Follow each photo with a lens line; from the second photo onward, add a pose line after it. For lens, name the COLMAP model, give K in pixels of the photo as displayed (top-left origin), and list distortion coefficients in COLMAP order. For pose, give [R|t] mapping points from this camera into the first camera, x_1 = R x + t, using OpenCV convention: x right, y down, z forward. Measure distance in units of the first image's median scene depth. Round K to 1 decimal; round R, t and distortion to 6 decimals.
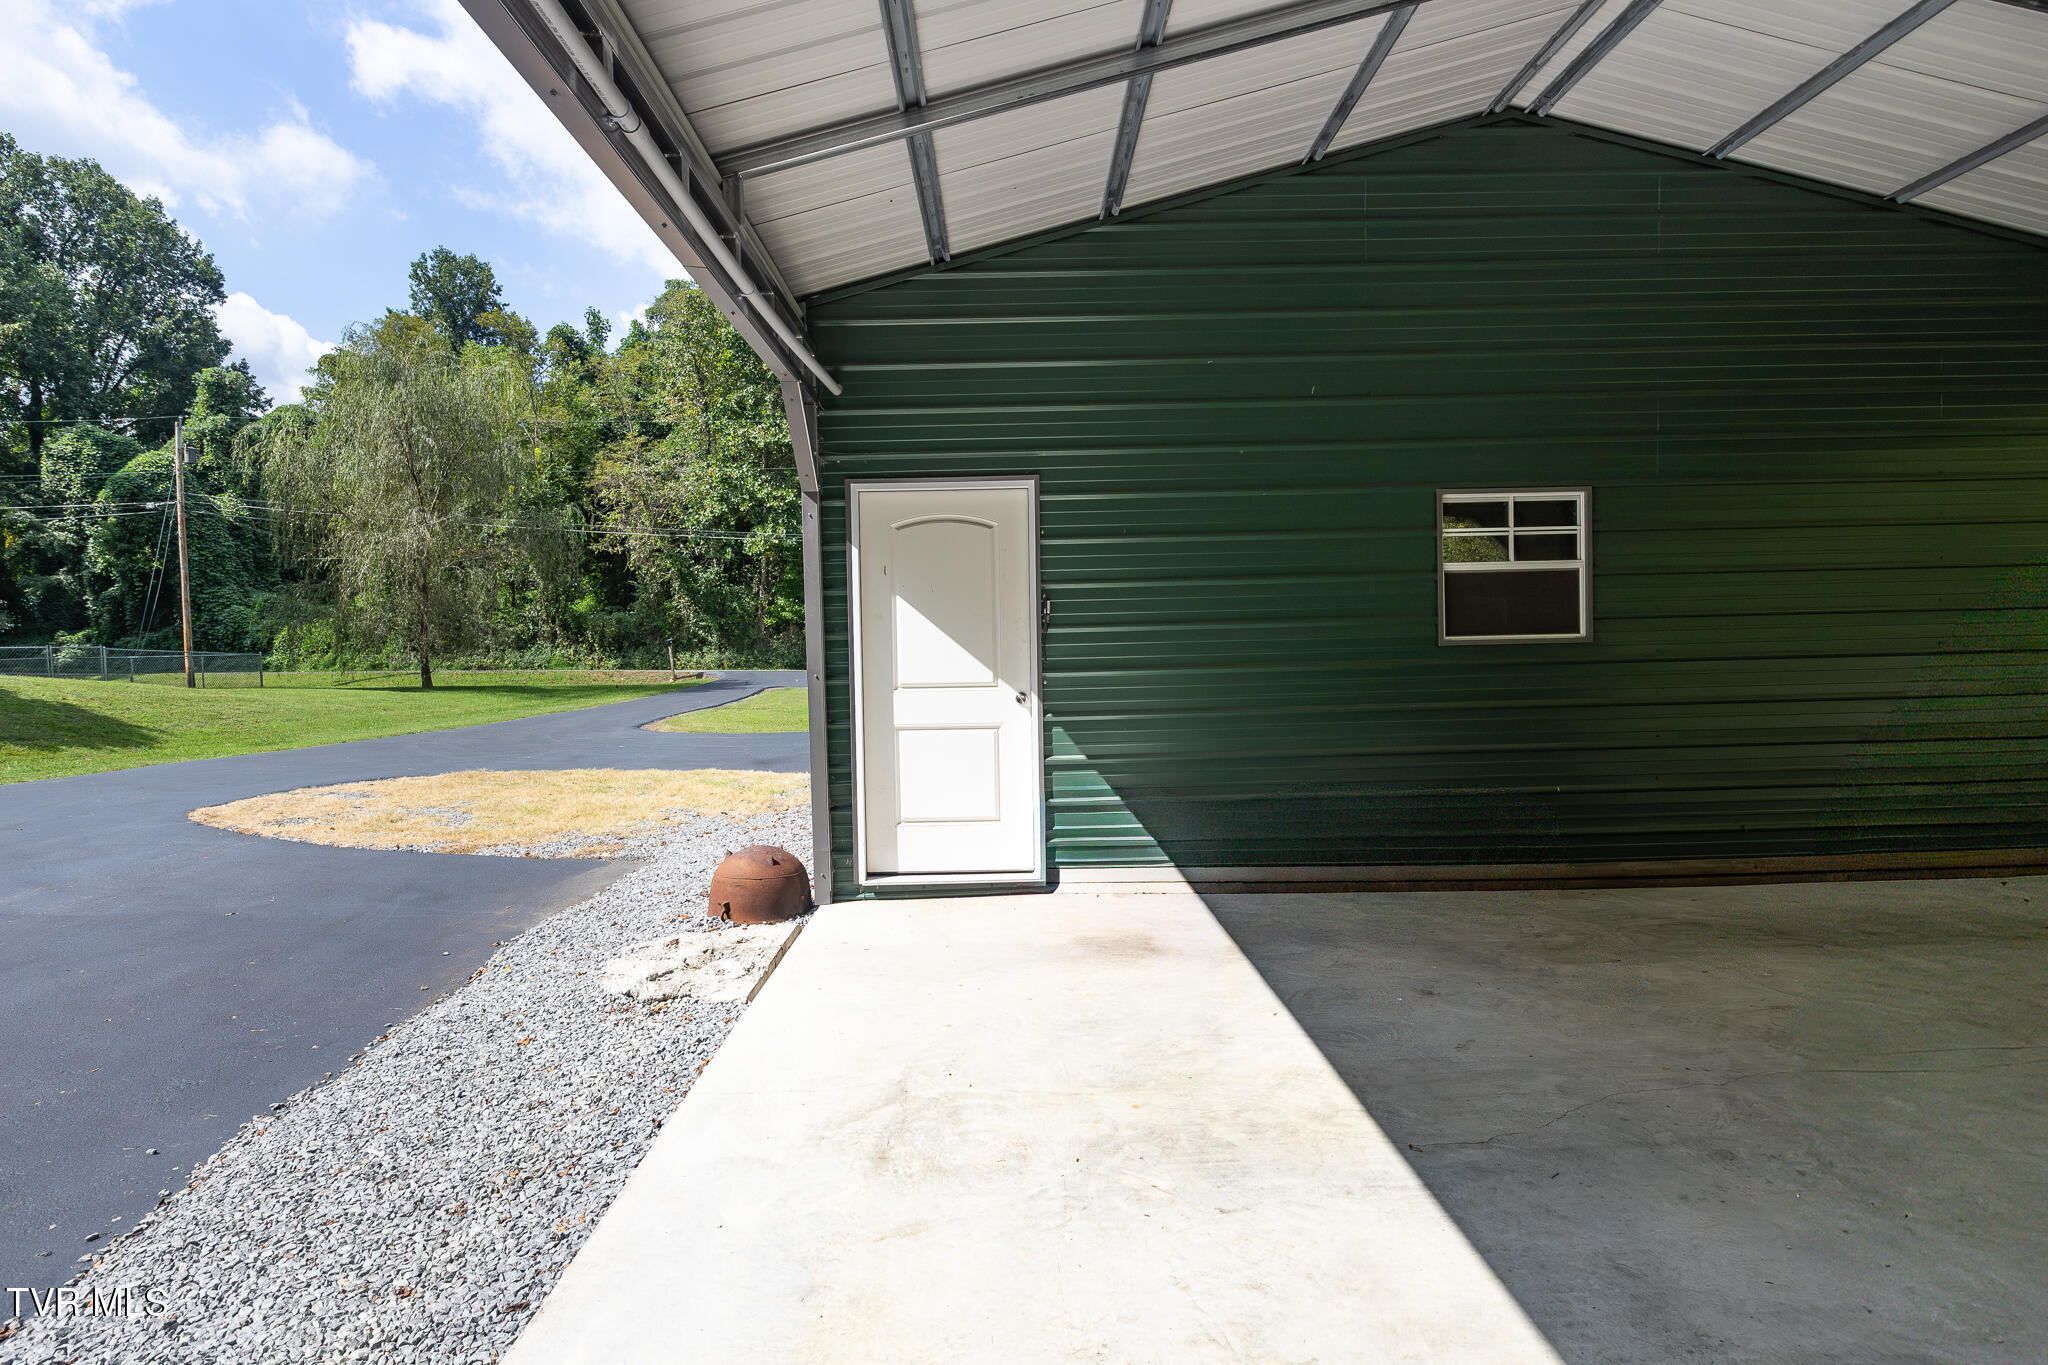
lens RADIAL K [[1033.7, 0, 1023.9], [0, 1033.7, 685.4], [0, 0, 1]] dist [-0.003495, 0.000601]
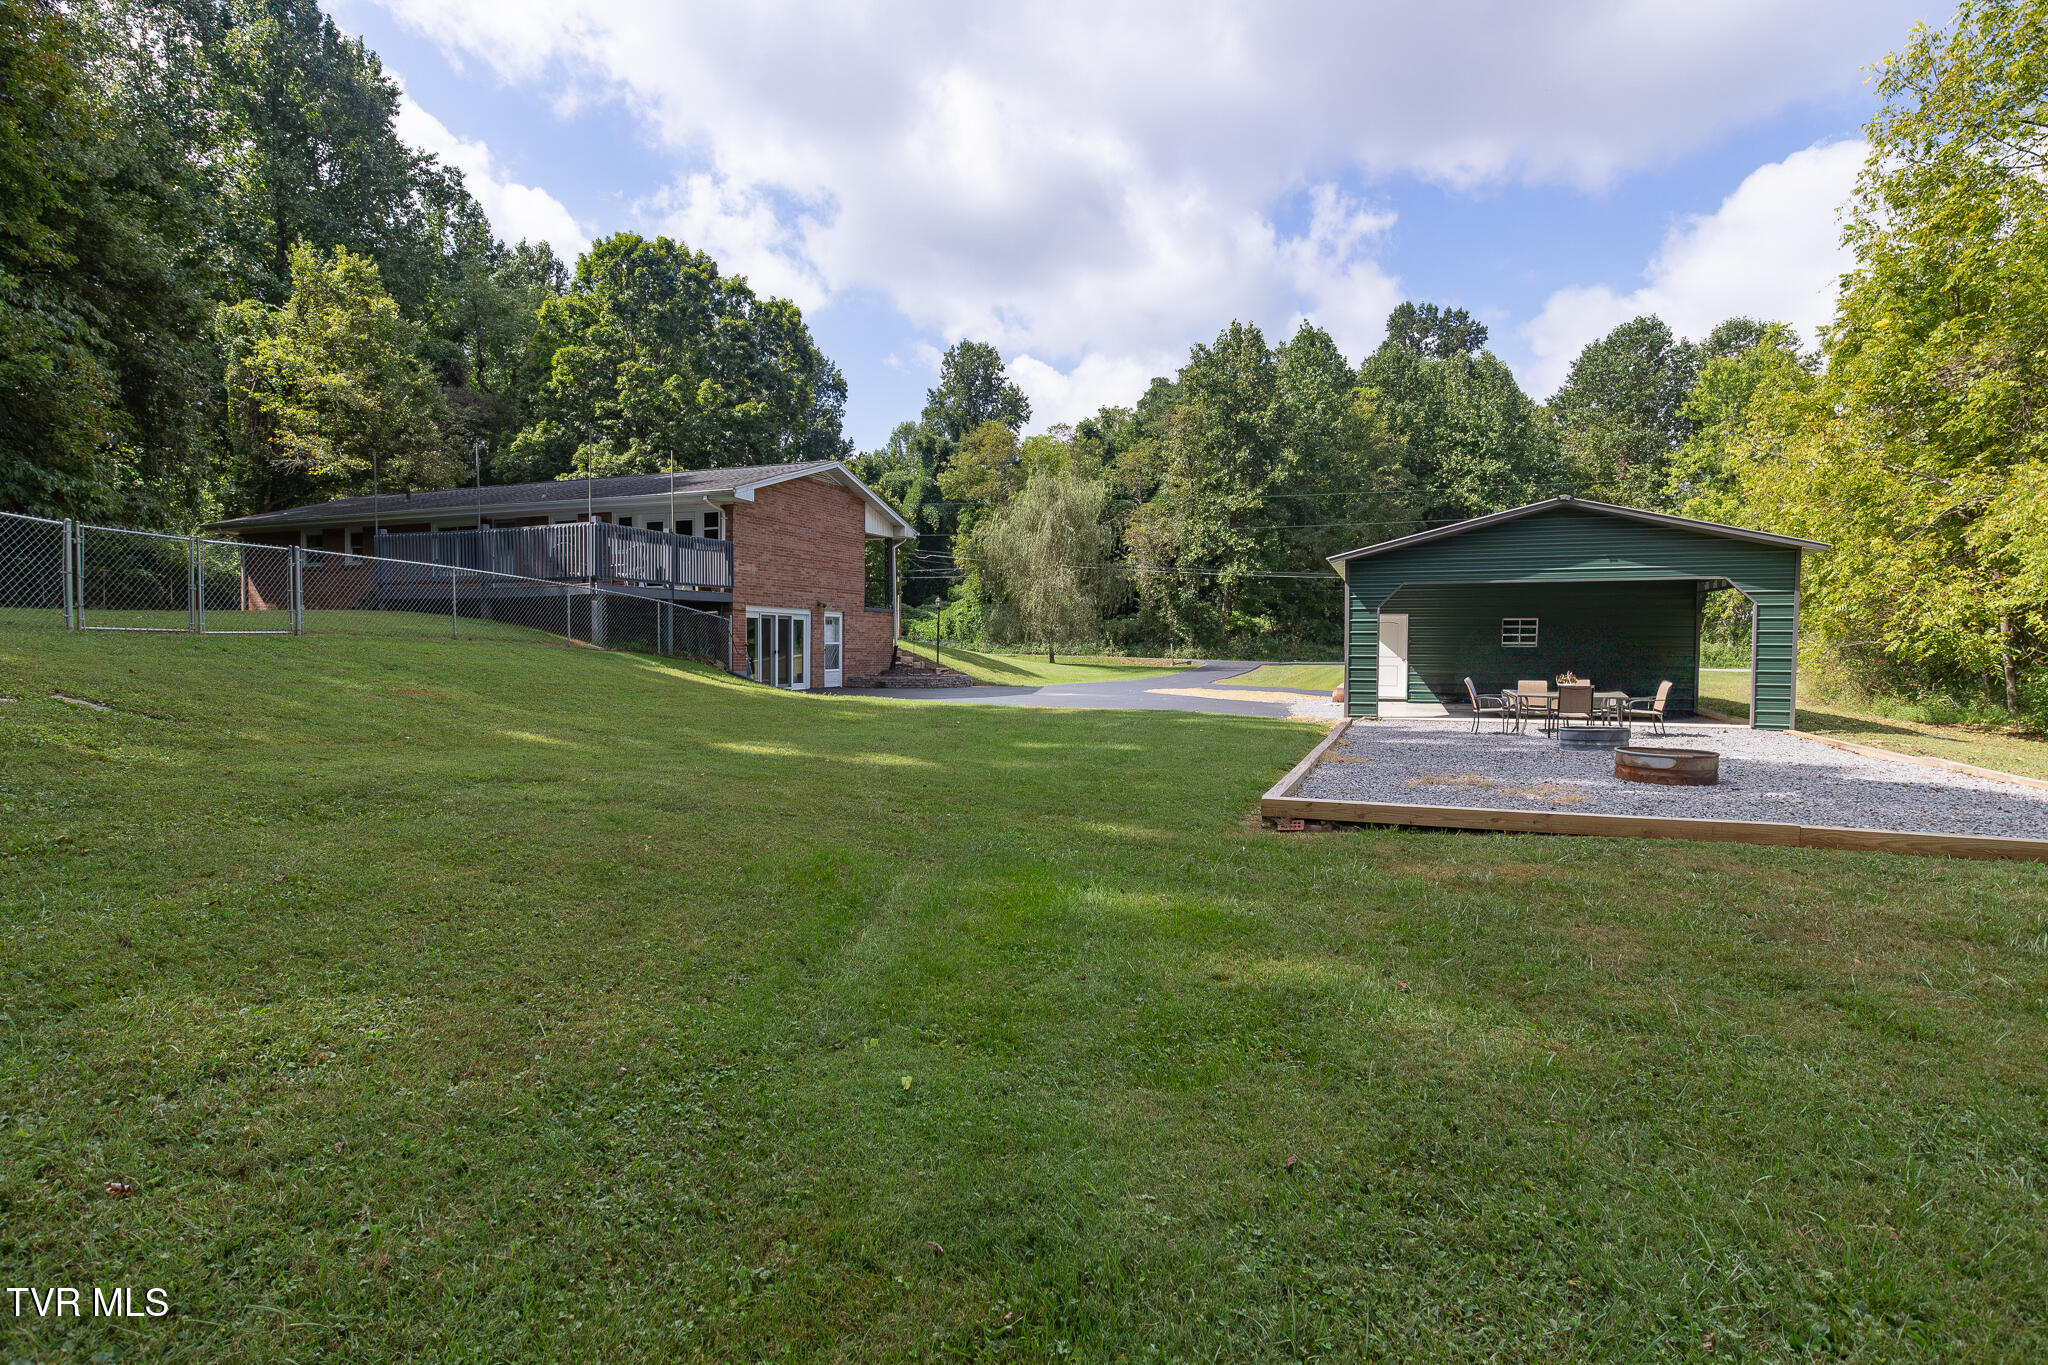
lens RADIAL K [[1033.7, 0, 1023.2], [0, 1033.7, 678.9], [0, 0, 1]] dist [-0.003495, 0.000601]
pose [[0.932193, 0.037161, -0.360049, 0.009213], [-0.038667, 0.999248, 0.003022, 0.016710], [0.359890, 0.011105, 0.932929, -0.451222]]
